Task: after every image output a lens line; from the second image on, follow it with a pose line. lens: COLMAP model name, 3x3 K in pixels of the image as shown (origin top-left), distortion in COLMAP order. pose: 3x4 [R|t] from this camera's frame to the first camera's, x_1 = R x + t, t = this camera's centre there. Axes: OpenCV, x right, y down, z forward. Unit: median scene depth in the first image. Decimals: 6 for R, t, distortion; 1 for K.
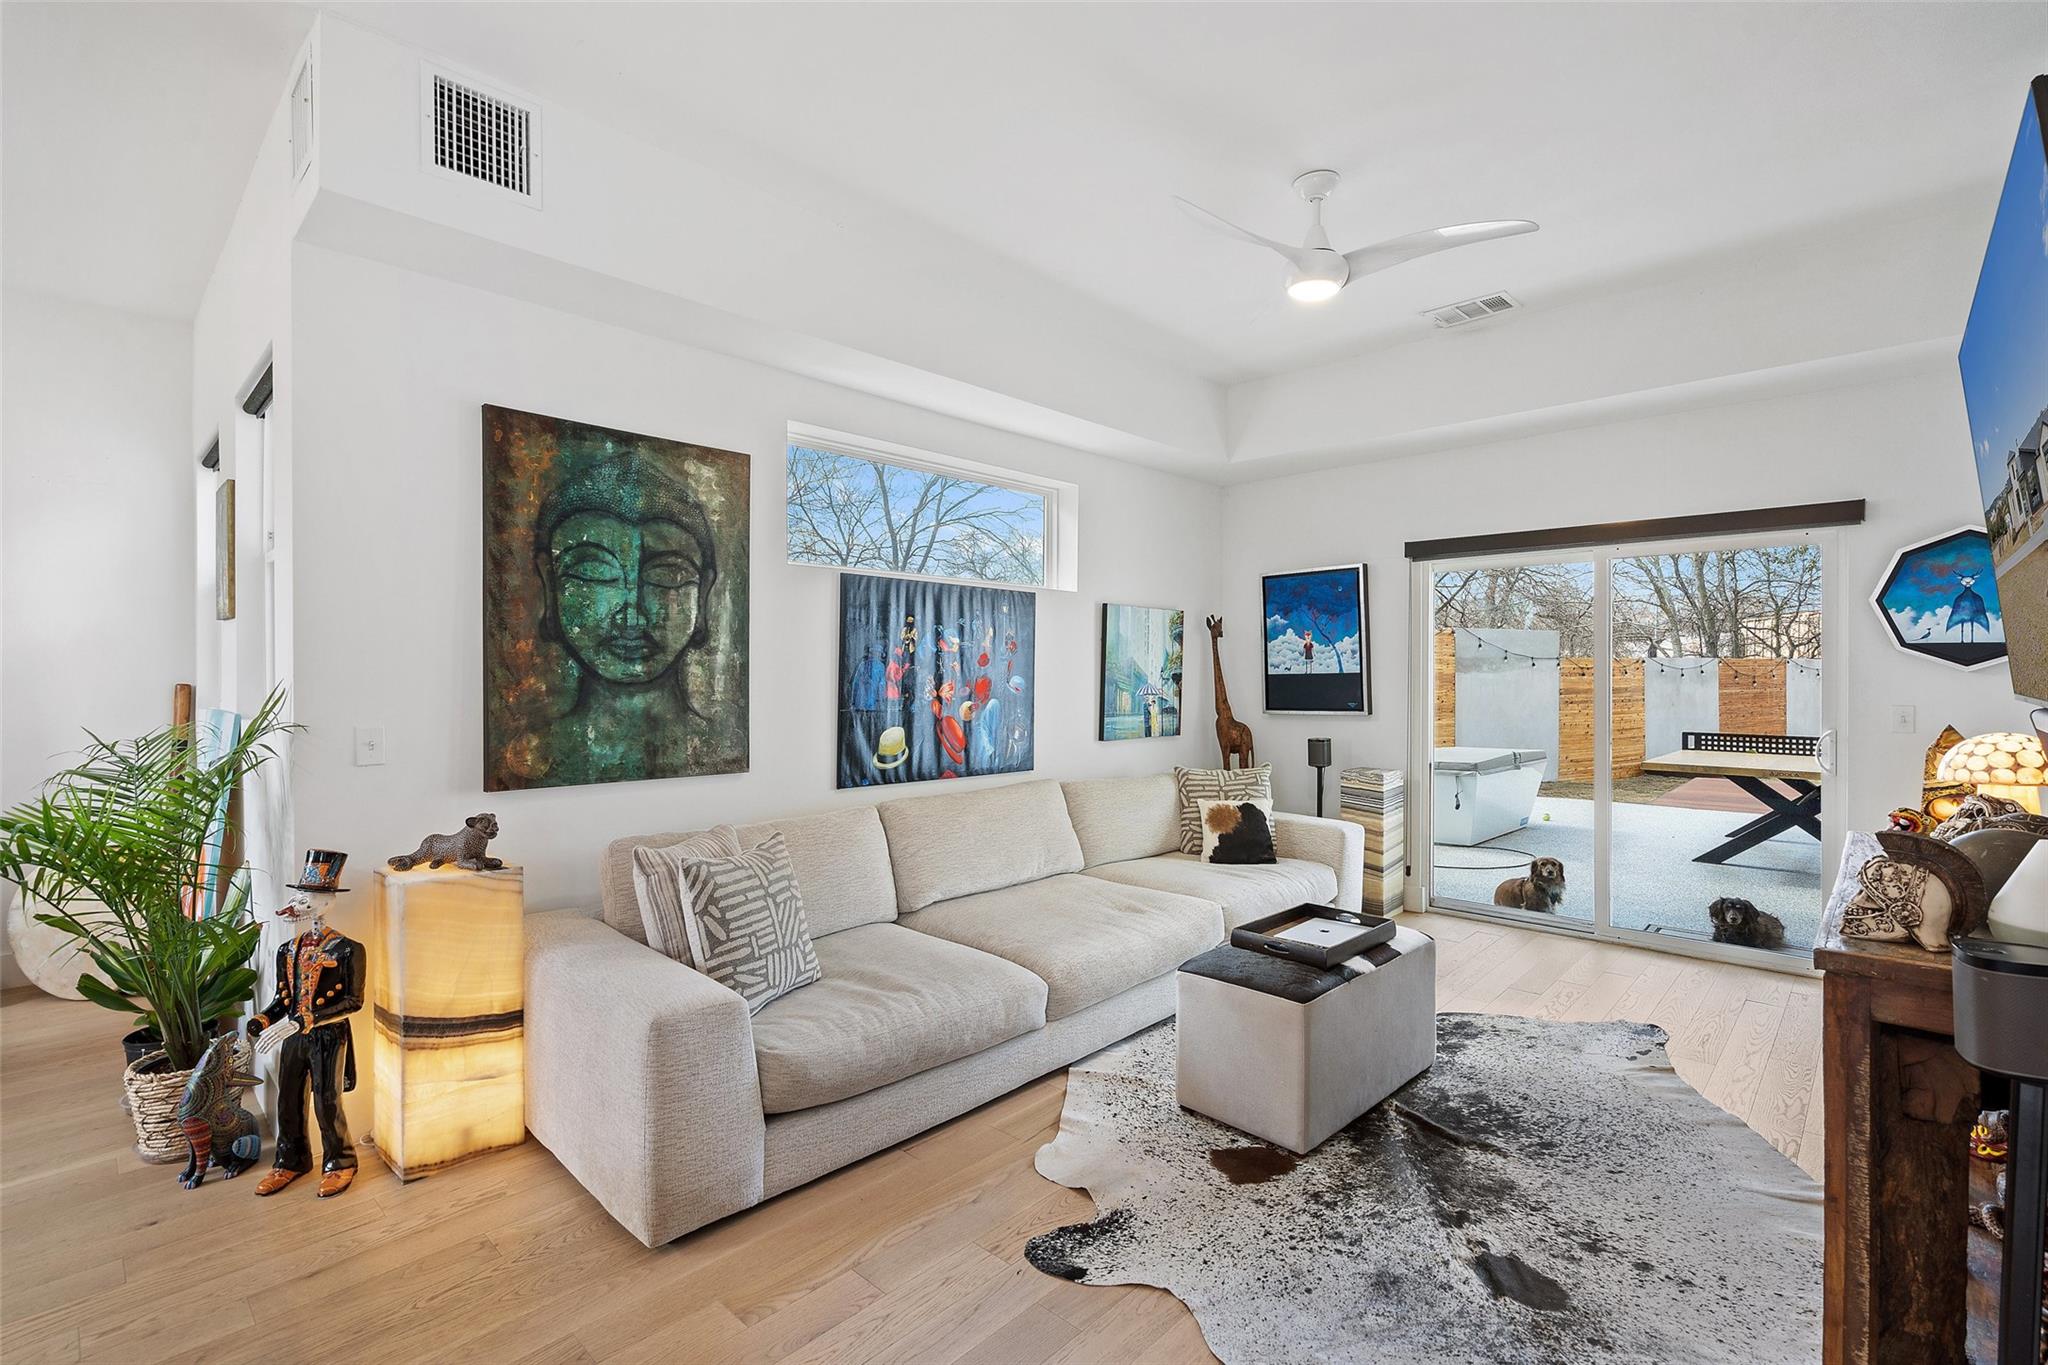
lens RADIAL K [[916.0, 0, 1003.1], [0, 916.0, 668.0], [0, 0, 1]] dist [-0.000412, 0.000077]
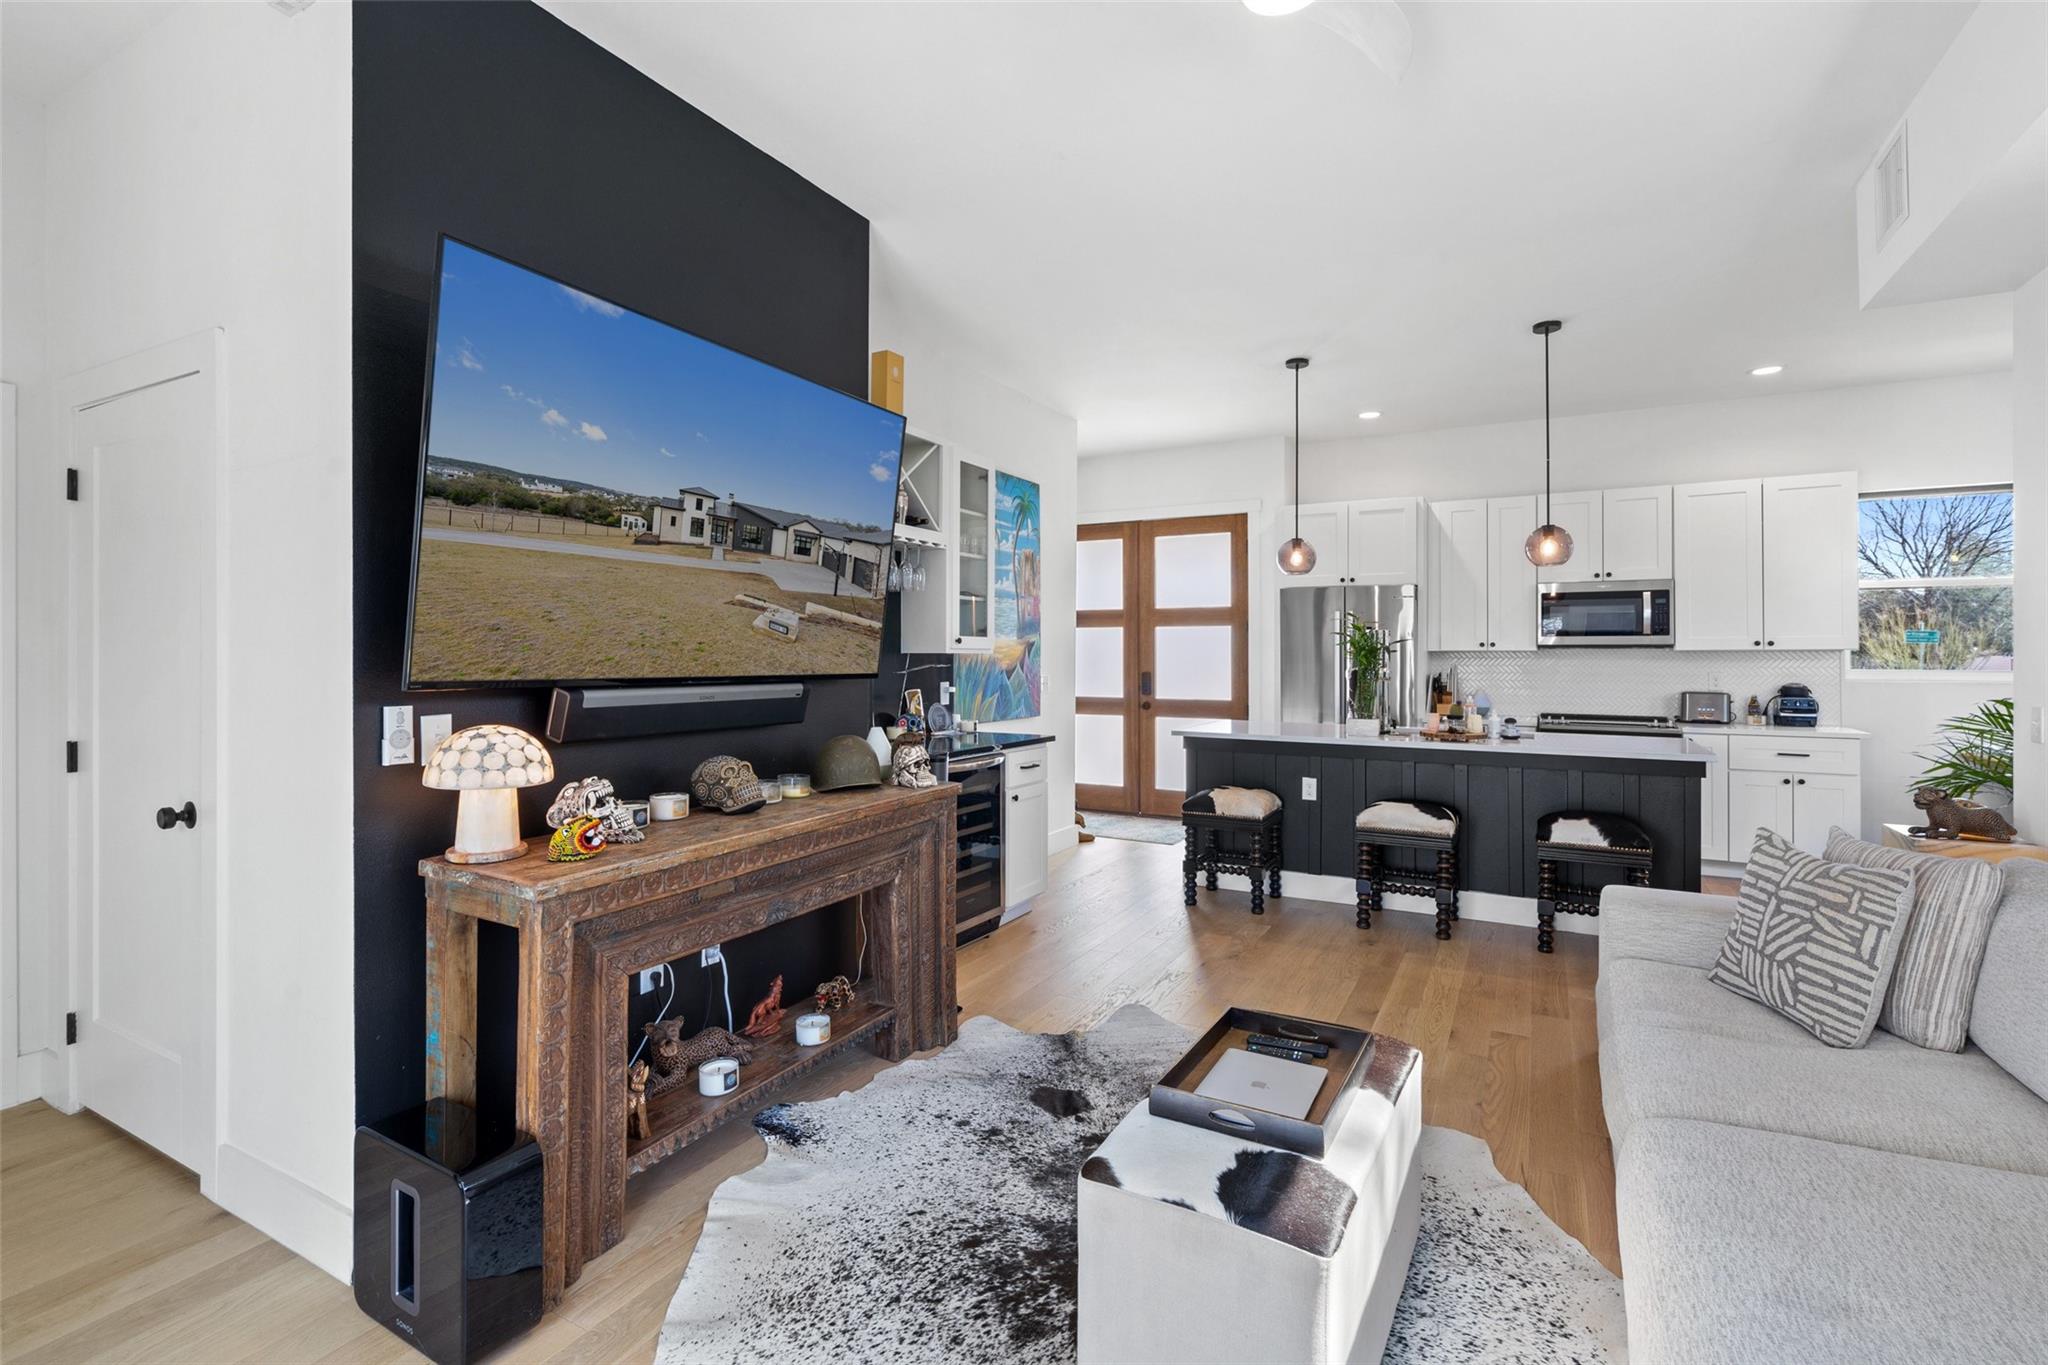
lens RADIAL K [[950.6, 0, 1017.2], [0, 950.6, 665.0], [0, 0, 1]] dist [0.001074, 0.001023]
pose [[-0.961870, -0.000698, -0.273505, 0.625400], [-0.003869, 0.999931, 0.011055, 0.006563], [0.273478, 0.011692, -0.961807, 1.440276]]
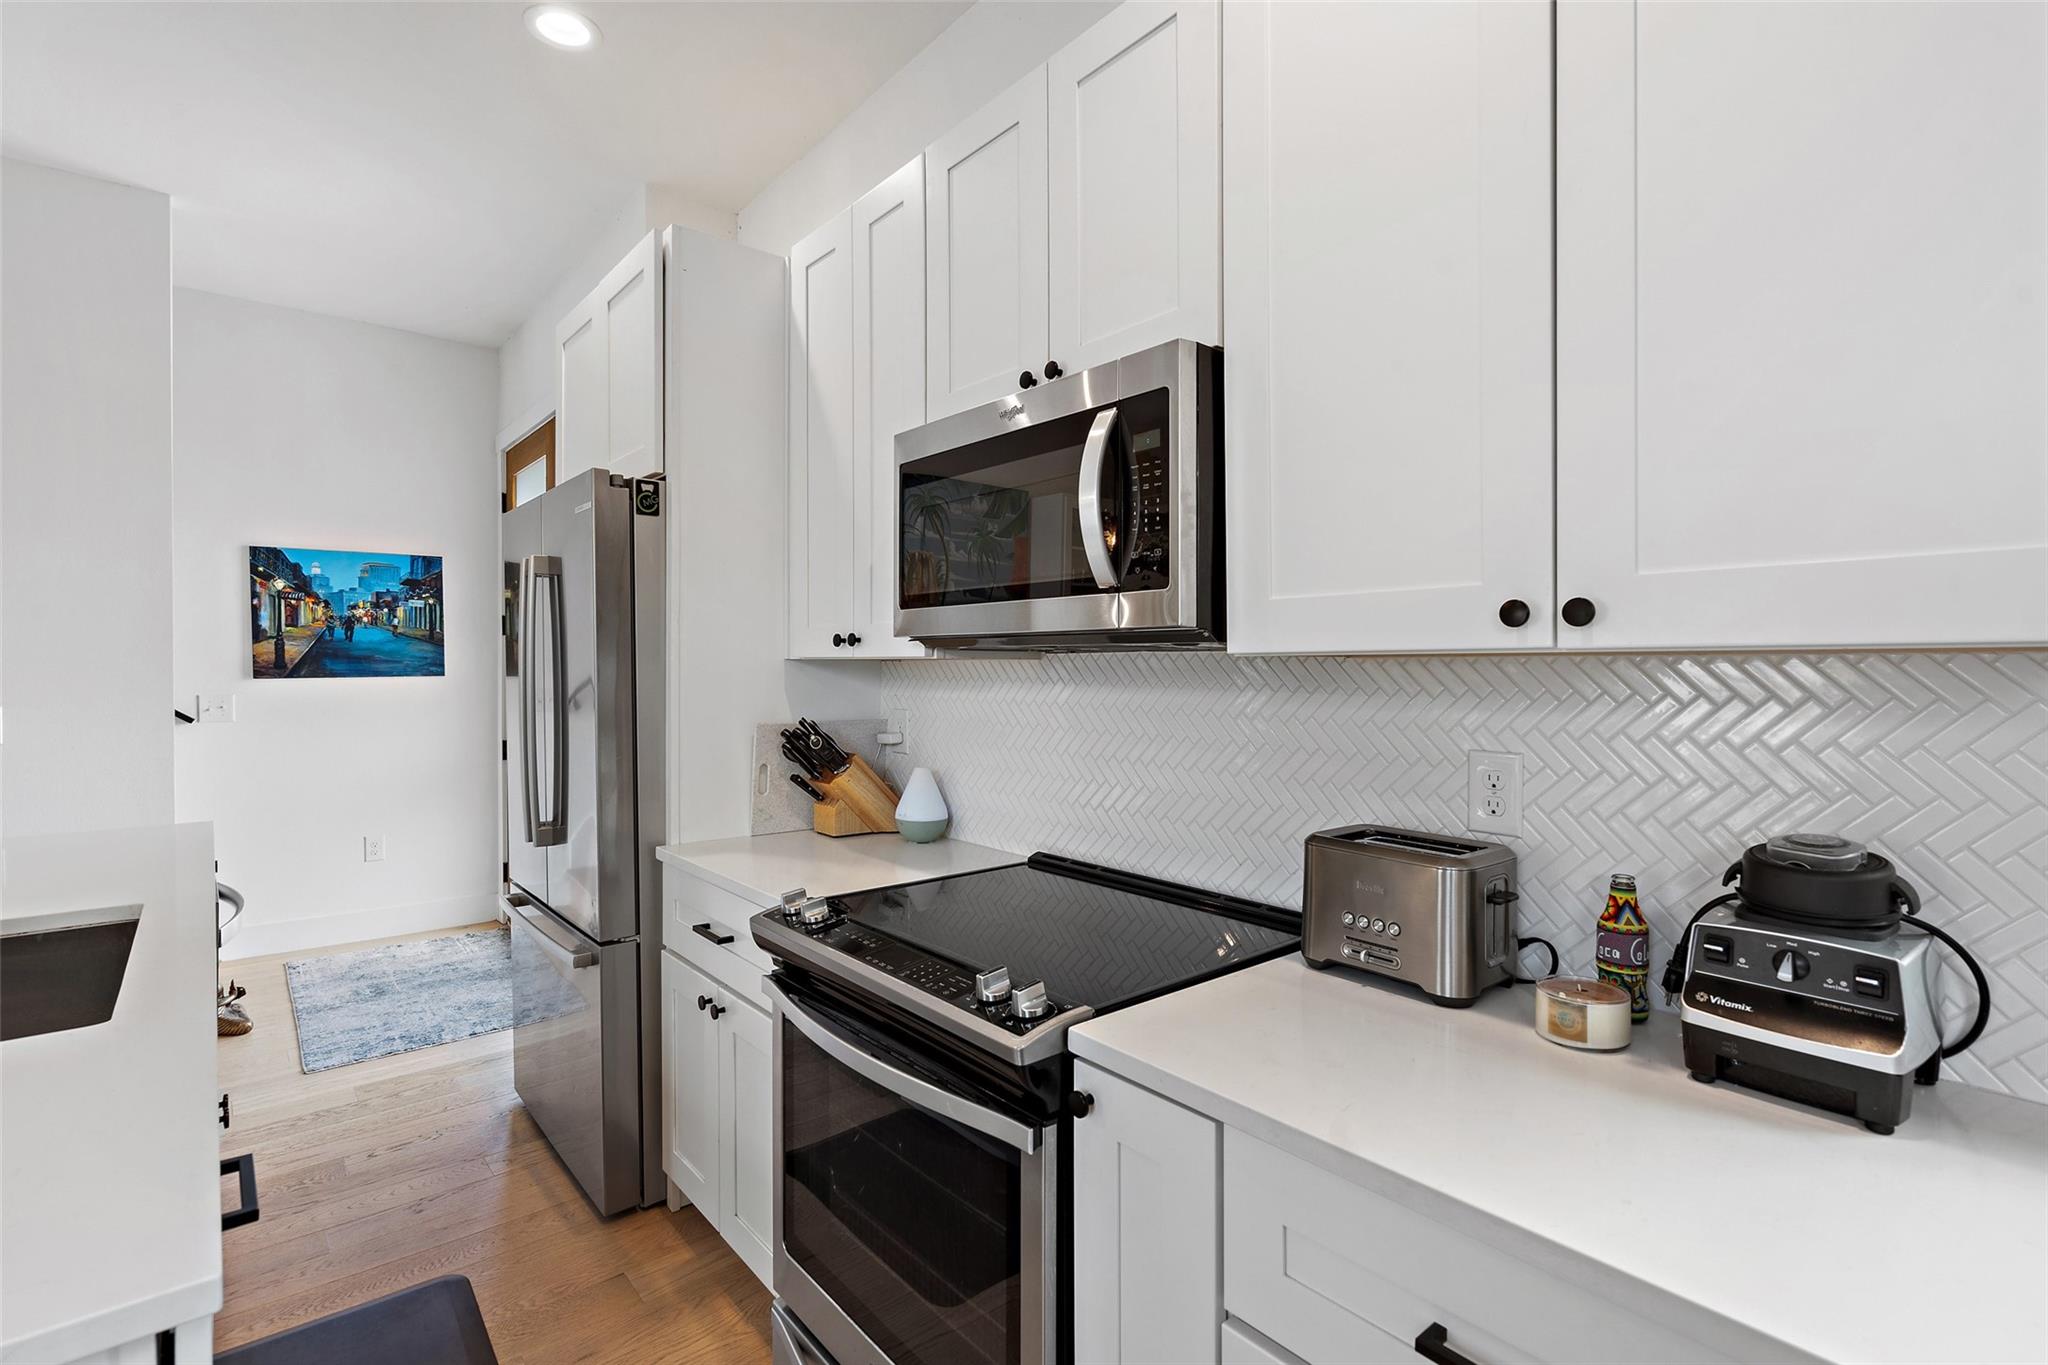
lens RADIAL K [[941.4, 0, 1032.8], [0, 941.4, 682.0], [0, 0, 1]] dist [-0.002366, 0.000268]
pose [[-0.997451, -0.005537, 0.071141, -1.033594], [-0.004087, 0.999781, 0.020518, -0.002409], [-0.071239, 0.020175, -0.997255, 0.445287]]
